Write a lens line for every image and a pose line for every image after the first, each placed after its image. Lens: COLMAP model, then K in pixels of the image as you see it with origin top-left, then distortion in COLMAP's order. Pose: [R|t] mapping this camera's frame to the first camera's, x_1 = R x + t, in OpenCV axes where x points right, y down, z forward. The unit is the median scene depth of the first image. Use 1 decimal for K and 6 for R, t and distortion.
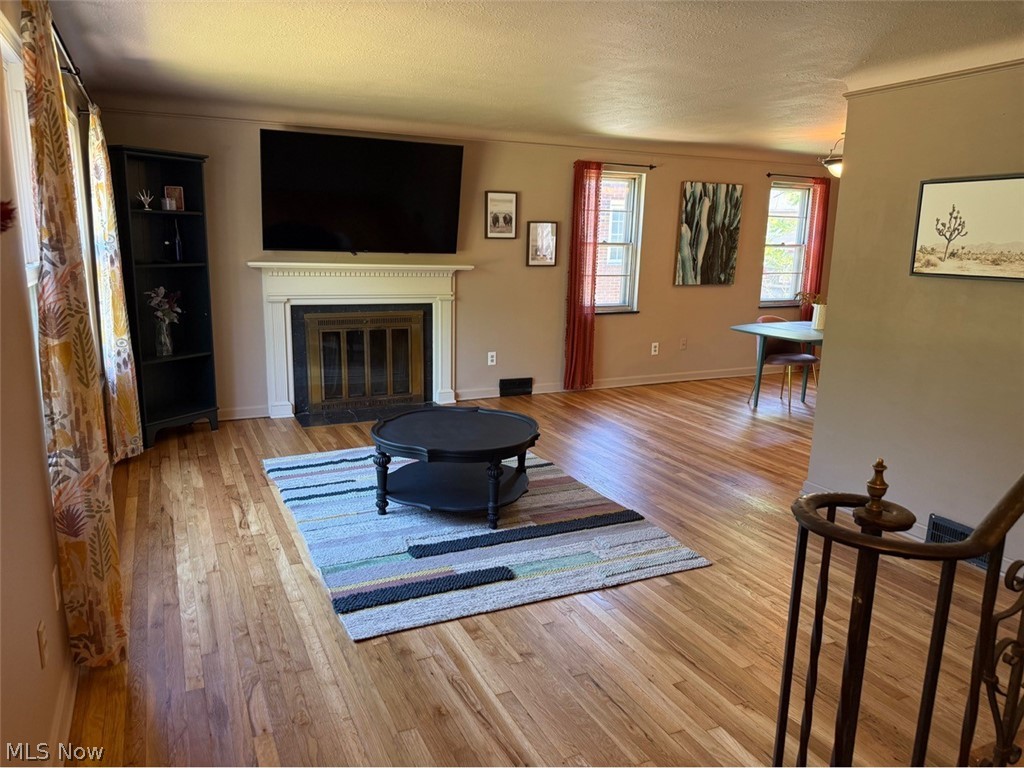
lens RADIAL K [[710.6, 0, 513.5], [0, 710.6, 379.9], [0, 0, 1]] dist [0.110412, -0.189072]
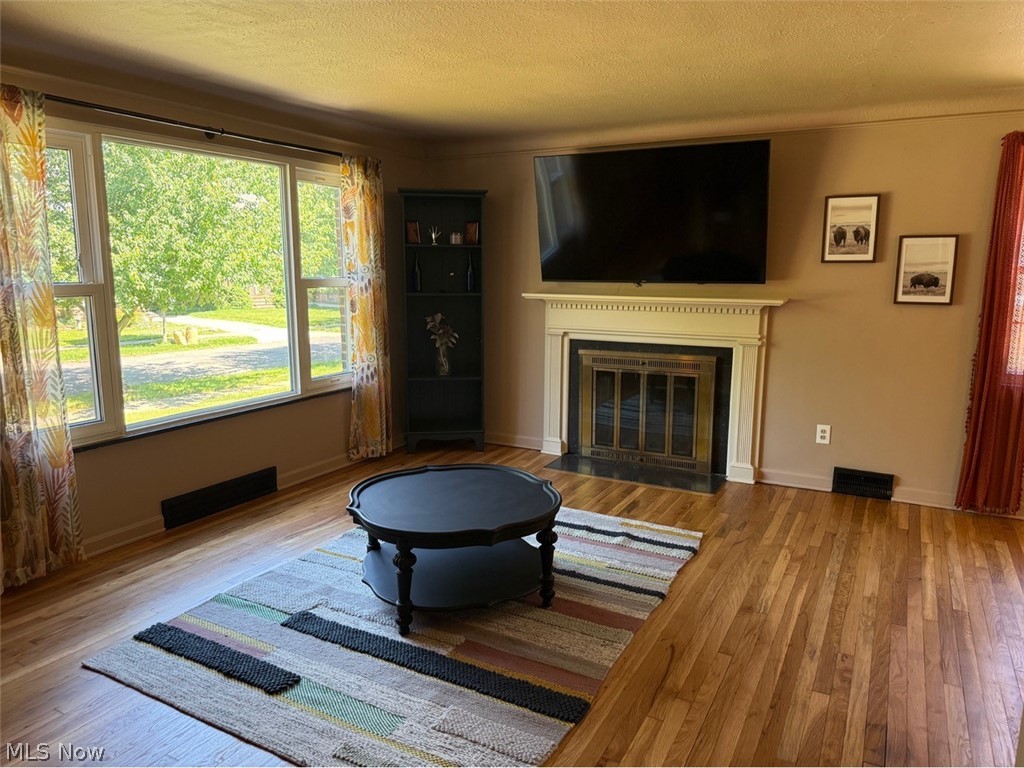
lens RADIAL K [[710.6, 0, 513.5], [0, 710.6, 379.9], [0, 0, 1]] dist [0.110412, -0.189072]
pose [[0.587989, 0.110815, -0.801242, 0.391256], [-0.151218, 0.988166, 0.025696, -0.061466], [0.794608, 0.106053, 0.597789, 0.374692]]
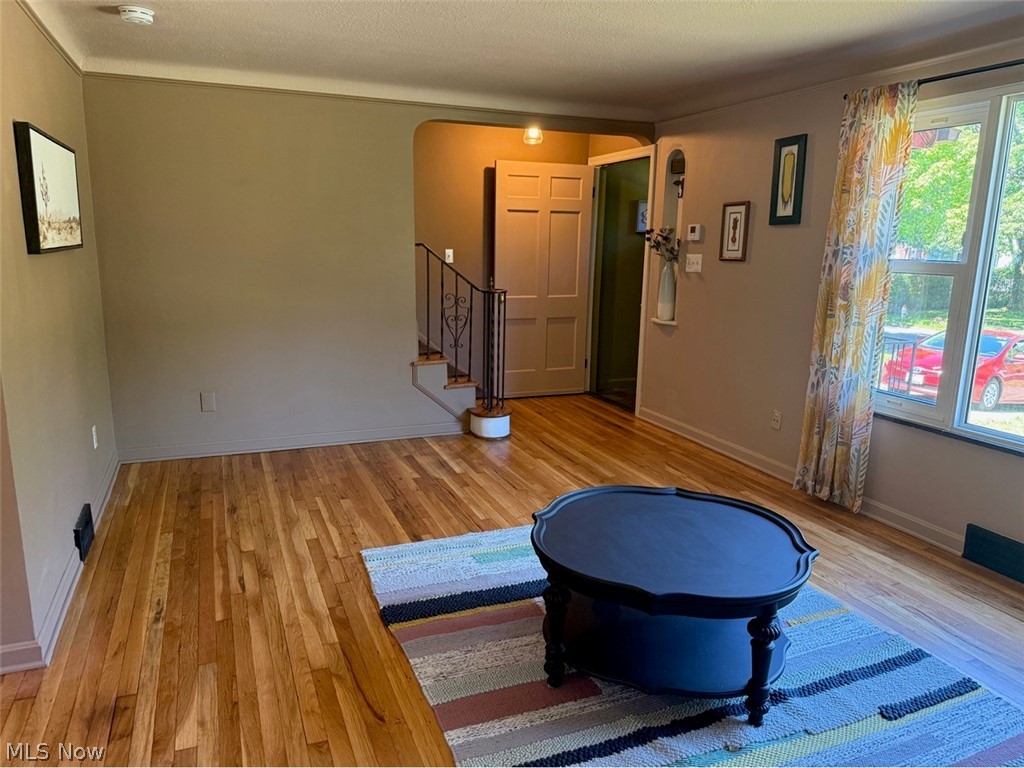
lens RADIAL K [[710.6, 0, 513.5], [0, 710.6, 379.9], [0, 0, 1]] dist [0.110412, -0.189072]
pose [[-0.997908, -0.056111, 0.032114, 0.031250], [-0.039355, 0.921305, 0.386843, -0.192542], [-0.051293, 0.384770, -0.921586, 1.013901]]
